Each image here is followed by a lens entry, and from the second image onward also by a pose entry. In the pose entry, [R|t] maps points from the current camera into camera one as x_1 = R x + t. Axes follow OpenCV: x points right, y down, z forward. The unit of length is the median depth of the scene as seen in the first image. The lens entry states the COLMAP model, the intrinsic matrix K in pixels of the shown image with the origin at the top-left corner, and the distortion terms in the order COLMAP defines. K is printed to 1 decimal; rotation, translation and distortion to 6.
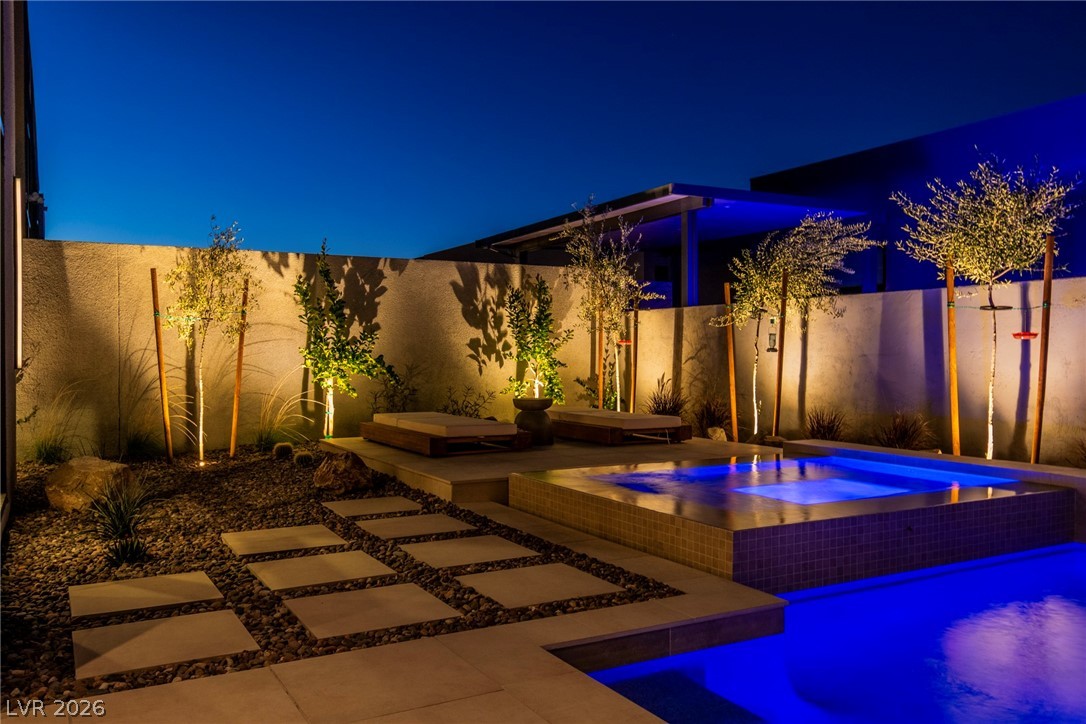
lens RADIAL K [[894.3, 0, 543.0], [0, 894.3, 362.0], [0, 0, 1]] dist [0.003739, 0.000982]
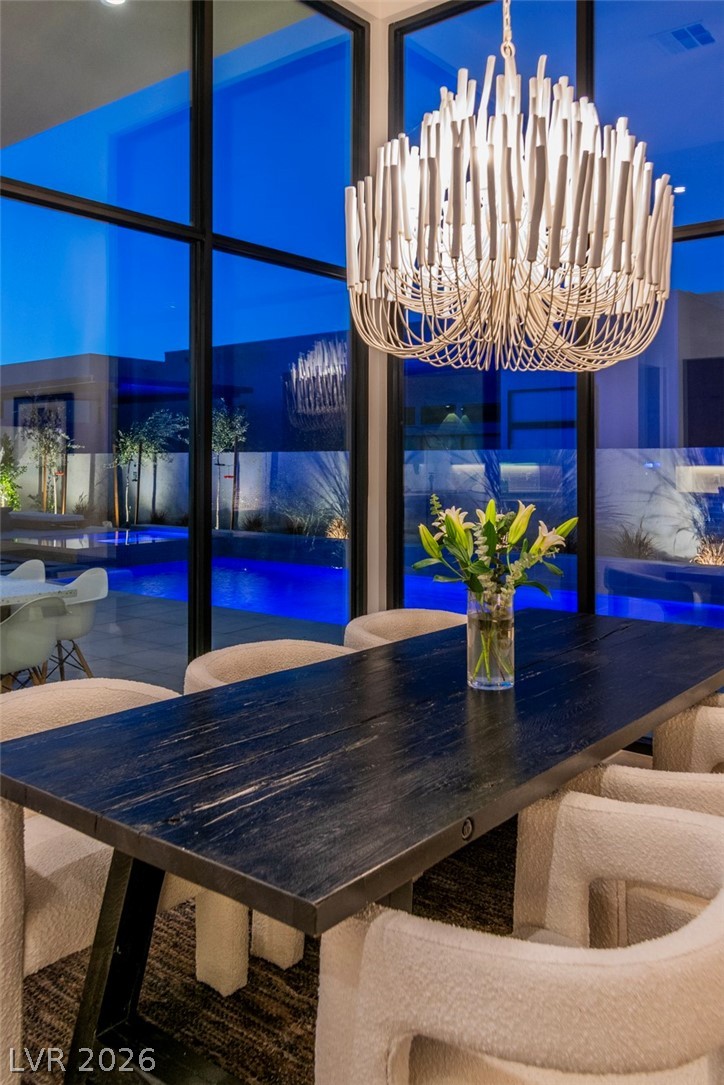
lens RADIAL K [[880.7, 0, 364.4], [0, 880.7, 459.9], [0, 0, 1]] dist [0.059452, 0.000561]
pose [[0.926323, 0.007960, 0.376647, -0.009558], [-0.002303, 0.999878, -0.015467, -0.029513], [-0.376724, 0.013460, 0.926228, -0.999133]]
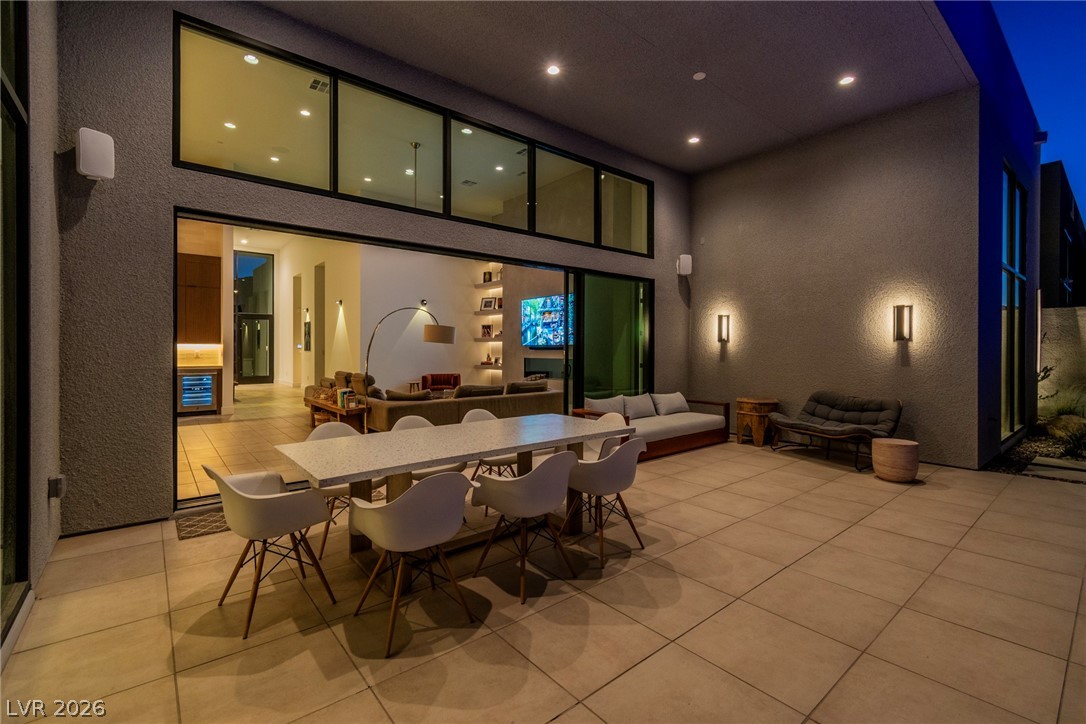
lens RADIAL K [[487.4, 0, 543.1], [0, 487.4, 353.6], [0, 0, 1]] dist [-0.002116, -0.000188]
pose [[0.185239, 0.008839, -0.982654, 0.293998], [-0.012938, 0.999895, 0.006555, -0.025055], [0.982608, 0.011500, 0.185334, -0.345011]]
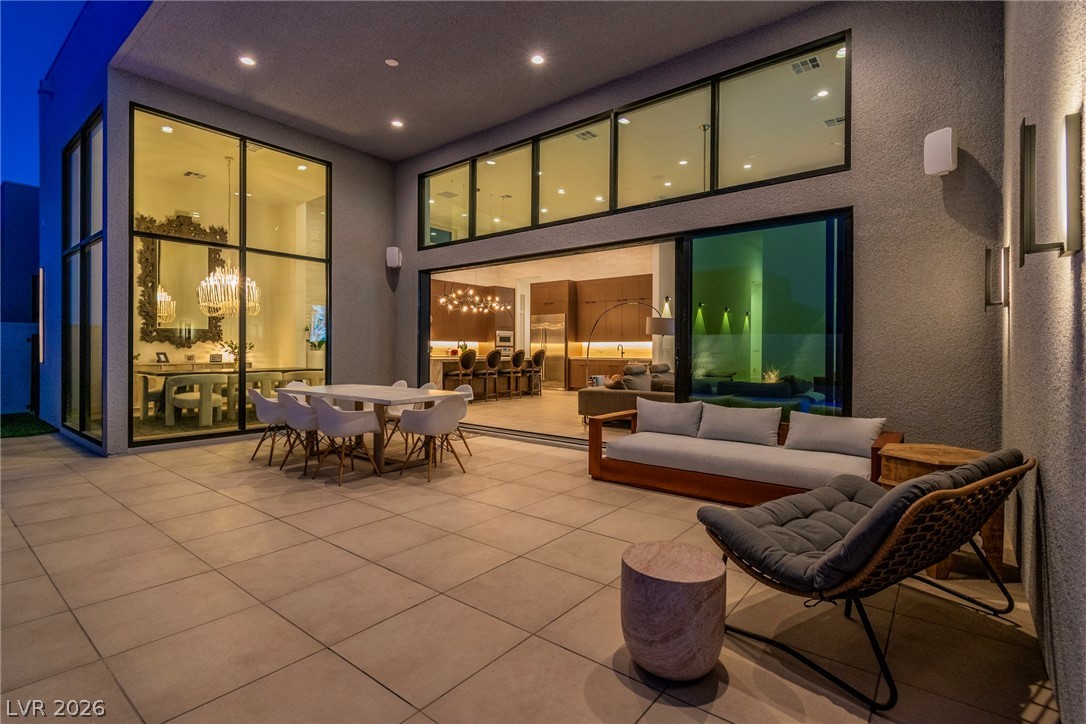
lens RADIAL K [[510.8, 0, 547.8], [0, 510.8, 355.1], [0, 0, 1]] dist [-0.015985, -0.000273]
pose [[-0.922699, 0.001865, -0.385517, -0.036521], [-0.006185, 0.999788, 0.019640, -0.017075], [0.385472, 0.020506, -0.922492, 0.314600]]
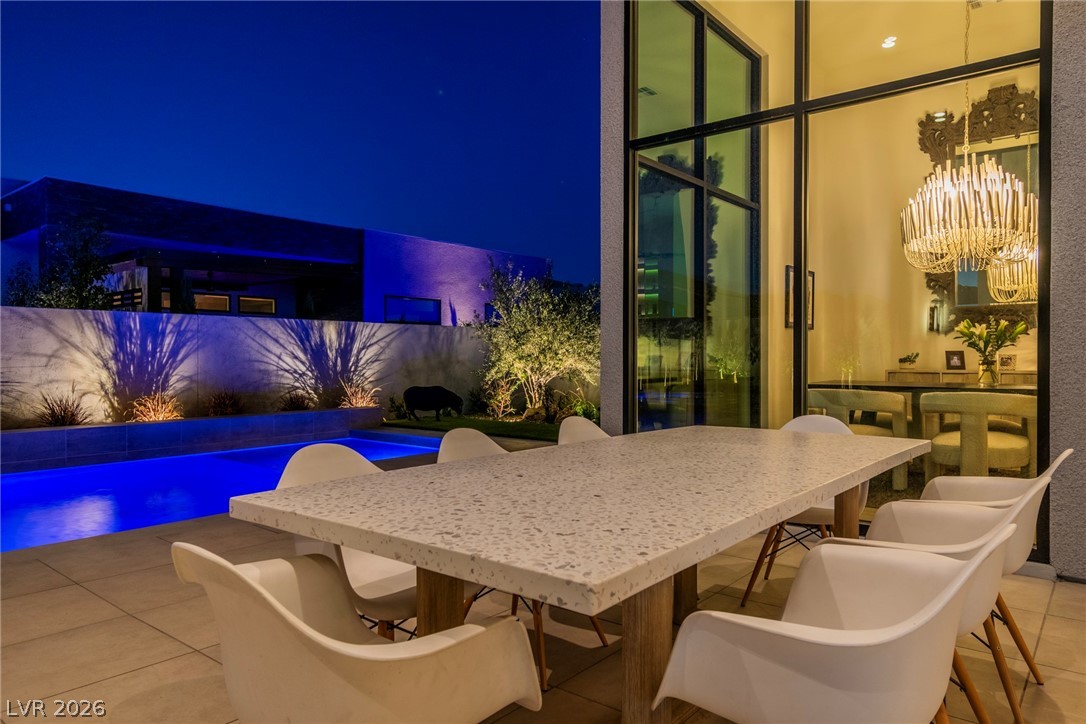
lens RADIAL K [[709.8, 0, 543.0], [0, 709.8, 362.0], [0, 0, 1]] dist [0.017568, 0.000286]
pose [[-0.373607, -0.002534, 0.927584, -0.273157], [0.009381, 0.999935, 0.006510, 0.005022], [-0.927540, 0.011133, -0.373559, -0.200925]]
